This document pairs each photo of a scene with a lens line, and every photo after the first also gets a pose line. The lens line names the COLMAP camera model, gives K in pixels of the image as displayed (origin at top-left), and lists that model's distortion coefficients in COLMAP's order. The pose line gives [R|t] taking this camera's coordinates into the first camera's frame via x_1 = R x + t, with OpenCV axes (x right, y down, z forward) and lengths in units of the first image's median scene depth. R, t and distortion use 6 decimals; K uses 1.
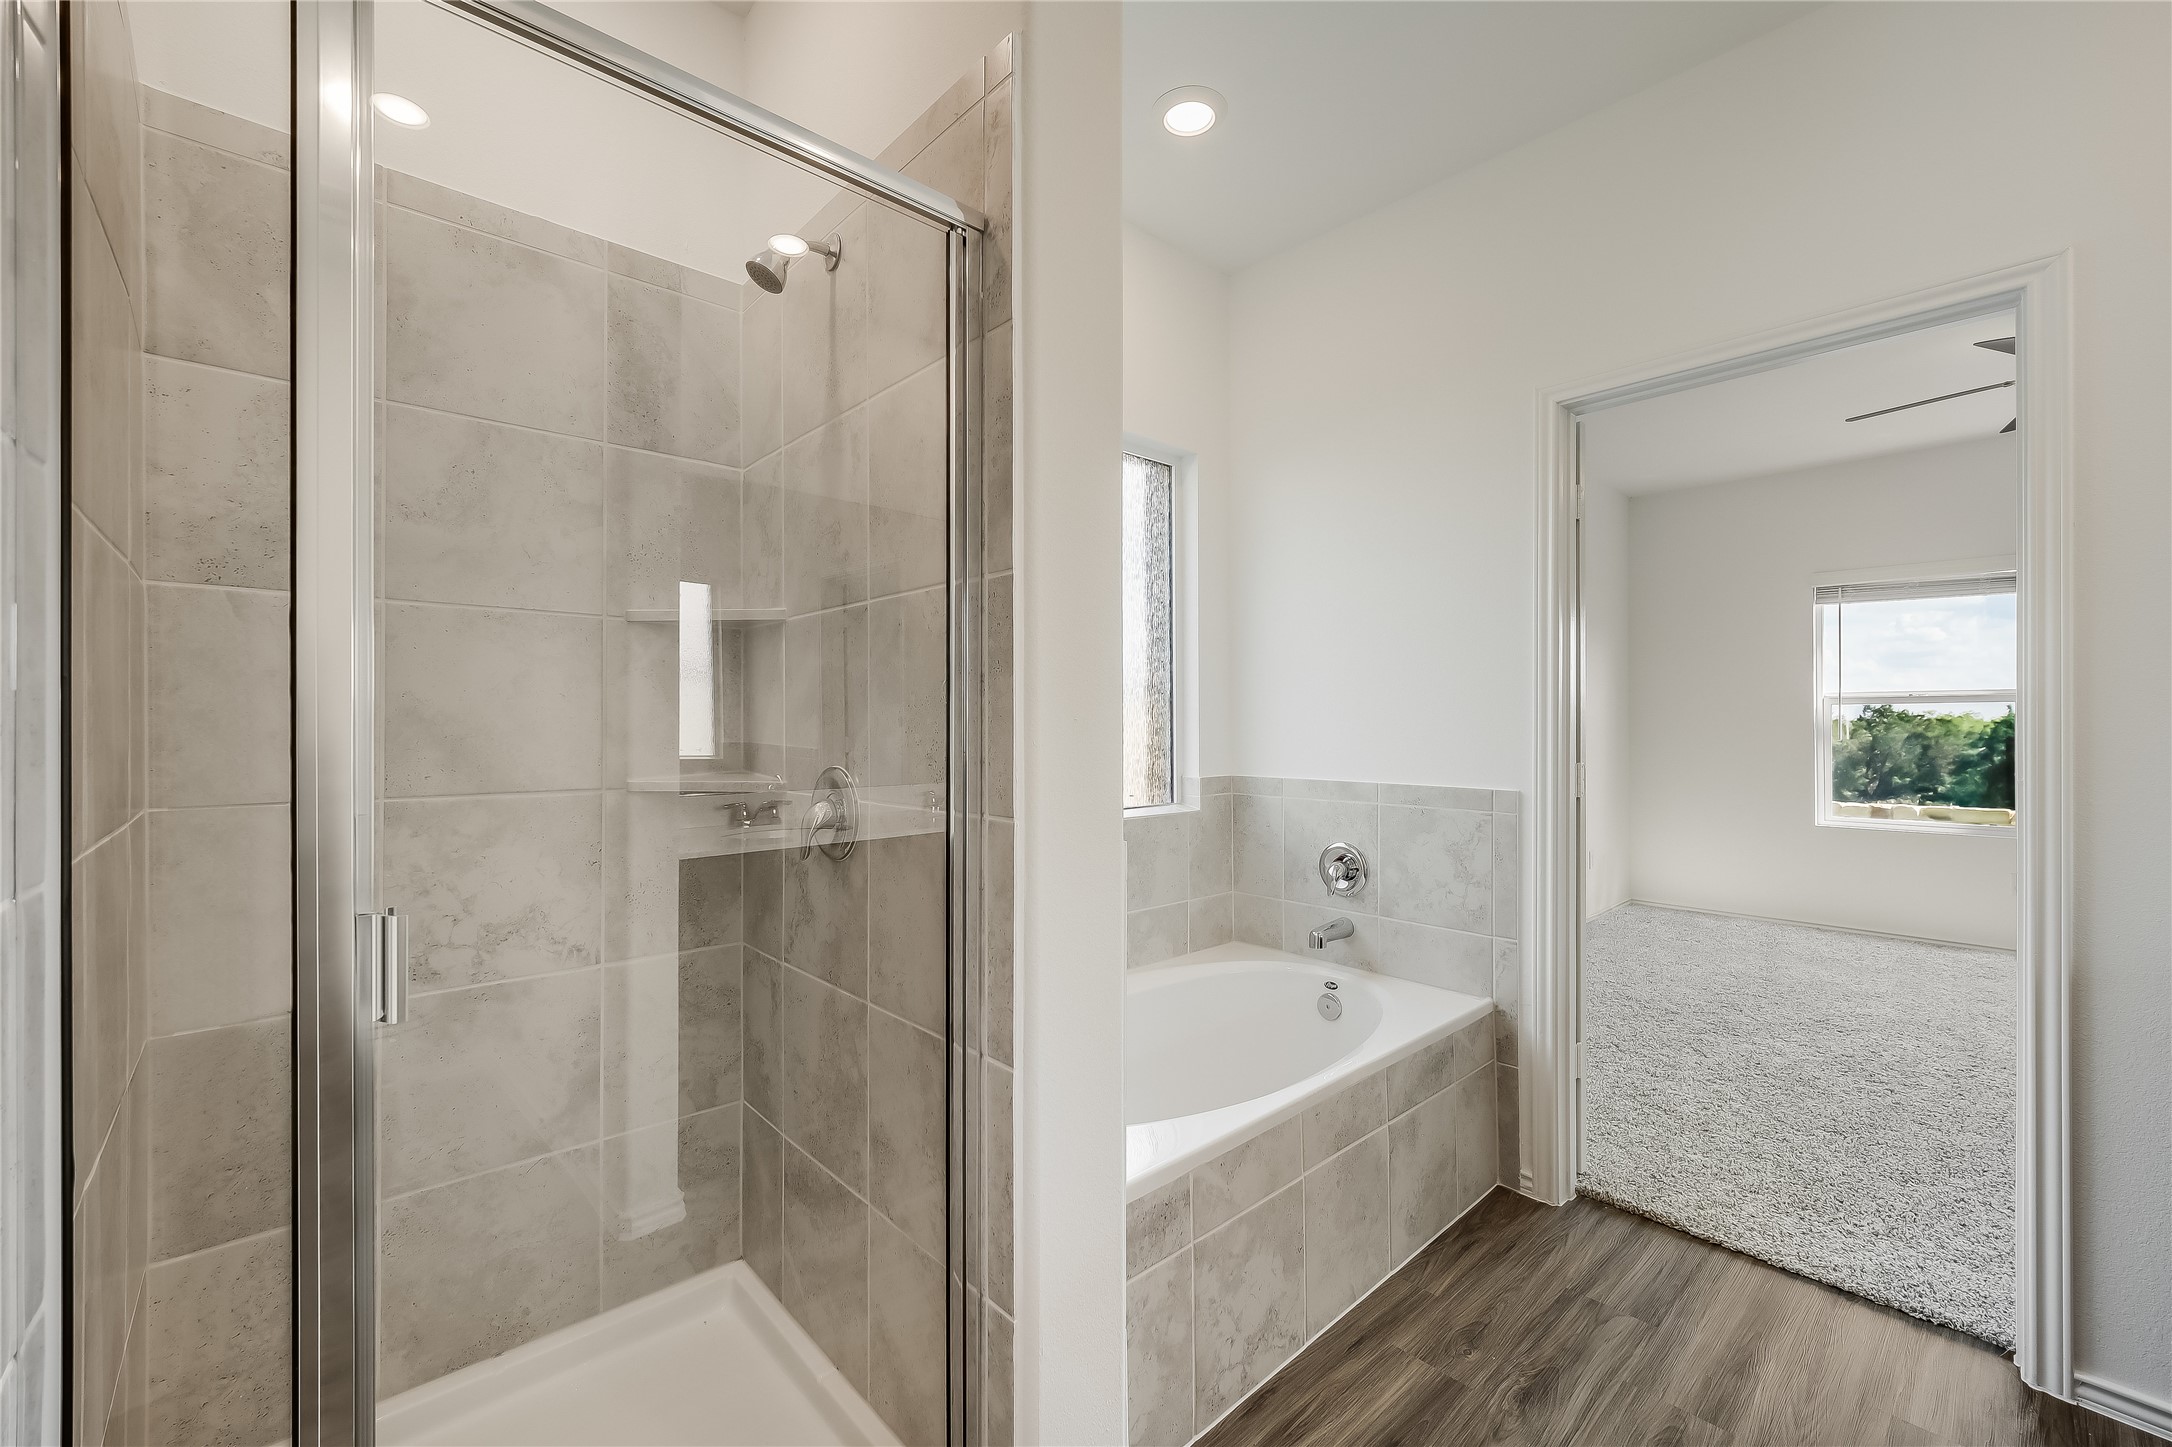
lens RADIAL K [[879.4, 0, 1087.8], [0, 879.4, 730.0], [0, 0, 1]] dist [-0.002571, -0.000175]
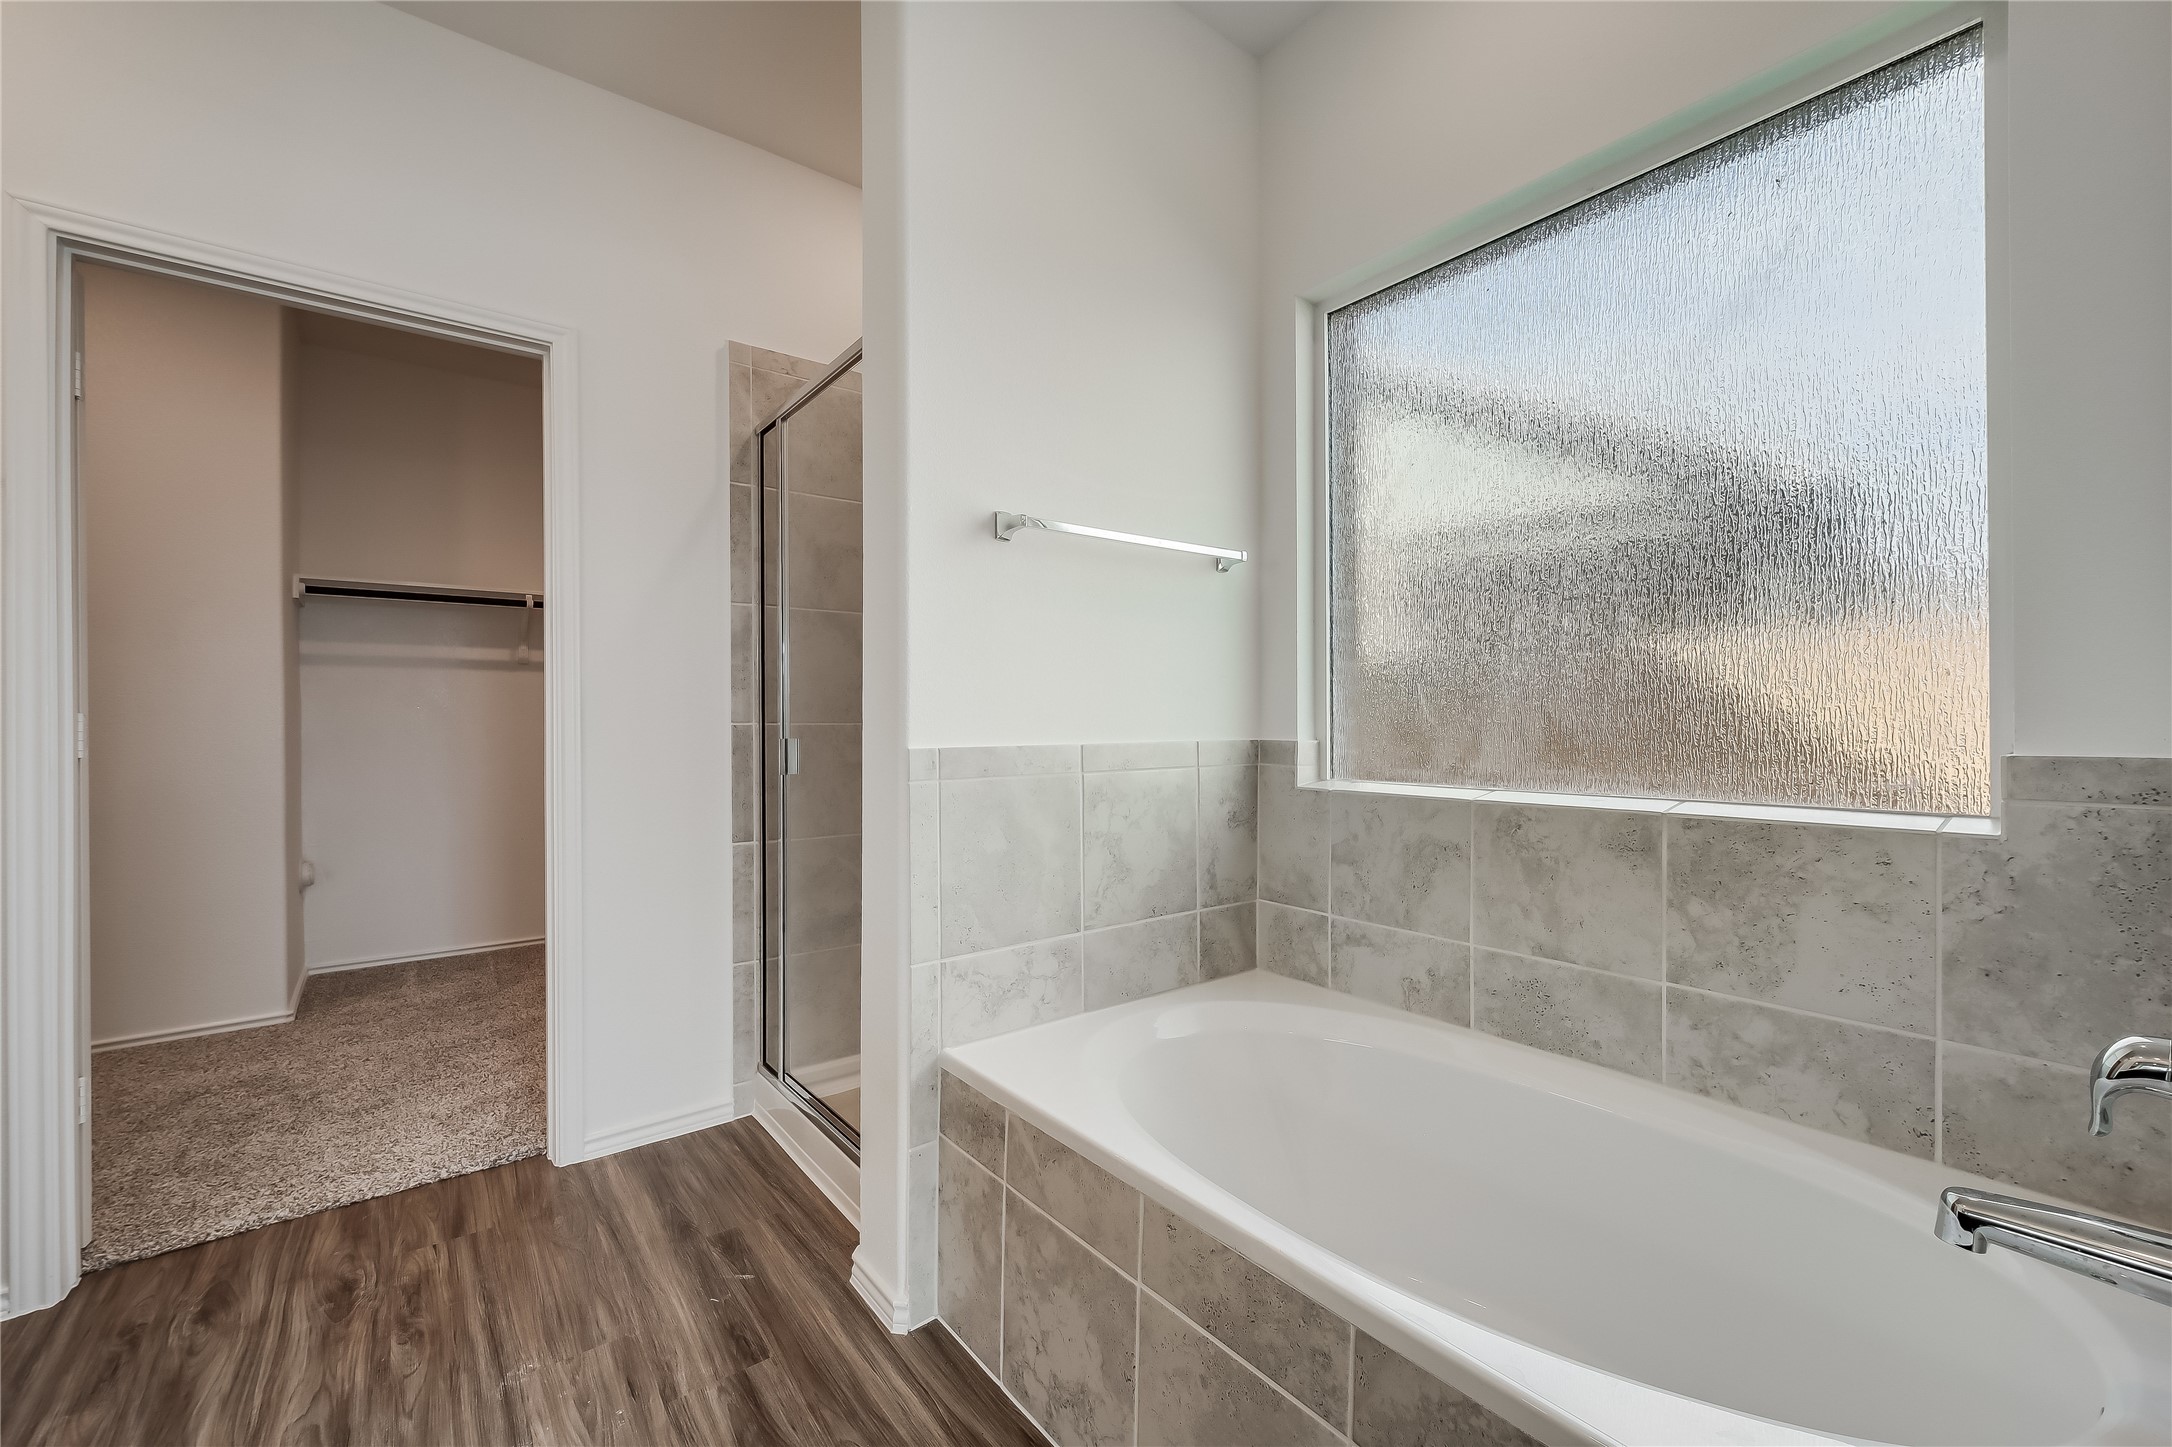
lens RADIAL K [[879.4, 0, 1087.9], [0, 879.4, 717.4], [0, 0, 1]] dist [-0.002571, -0.000175]
pose [[-0.075780, -0.001953, -0.997123, 1.008124], [-0.002483, 0.999995, -0.001770, 0.067545], [0.997121, 0.002341, -0.075784, 1.087379]]
